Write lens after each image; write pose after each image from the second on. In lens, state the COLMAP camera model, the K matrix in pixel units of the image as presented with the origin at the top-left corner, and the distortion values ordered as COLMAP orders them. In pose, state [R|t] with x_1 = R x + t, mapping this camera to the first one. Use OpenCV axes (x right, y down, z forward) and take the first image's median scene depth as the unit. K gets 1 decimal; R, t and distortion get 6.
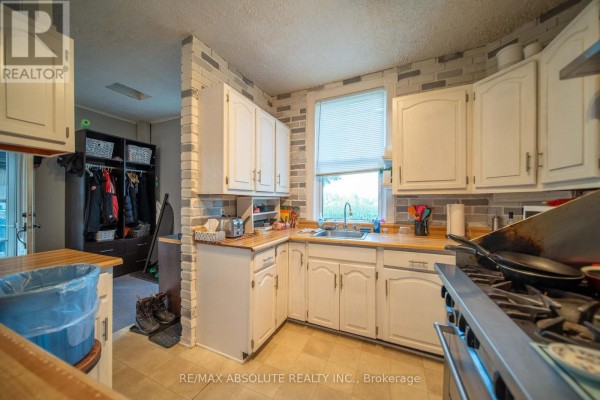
lens RADIAL K [[208.5, 0, 301.1], [0, 208.5, 200.9], [0, 0, 1]] dist [-0.012217, -0.000056]
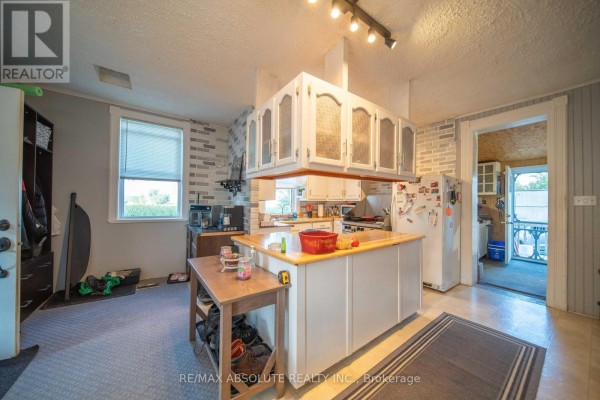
lens RADIAL K [[208.5, 0, 299.9], [0, 208.5, 201.1], [0, 0, 1]] dist [-0.012217, -0.000056]
pose [[0.509054, 0.009956, 0.860677, -1.555826], [-0.006871, 0.999948, -0.007503, -0.007656], [-0.860707, -0.002095, 0.509096, -0.142923]]
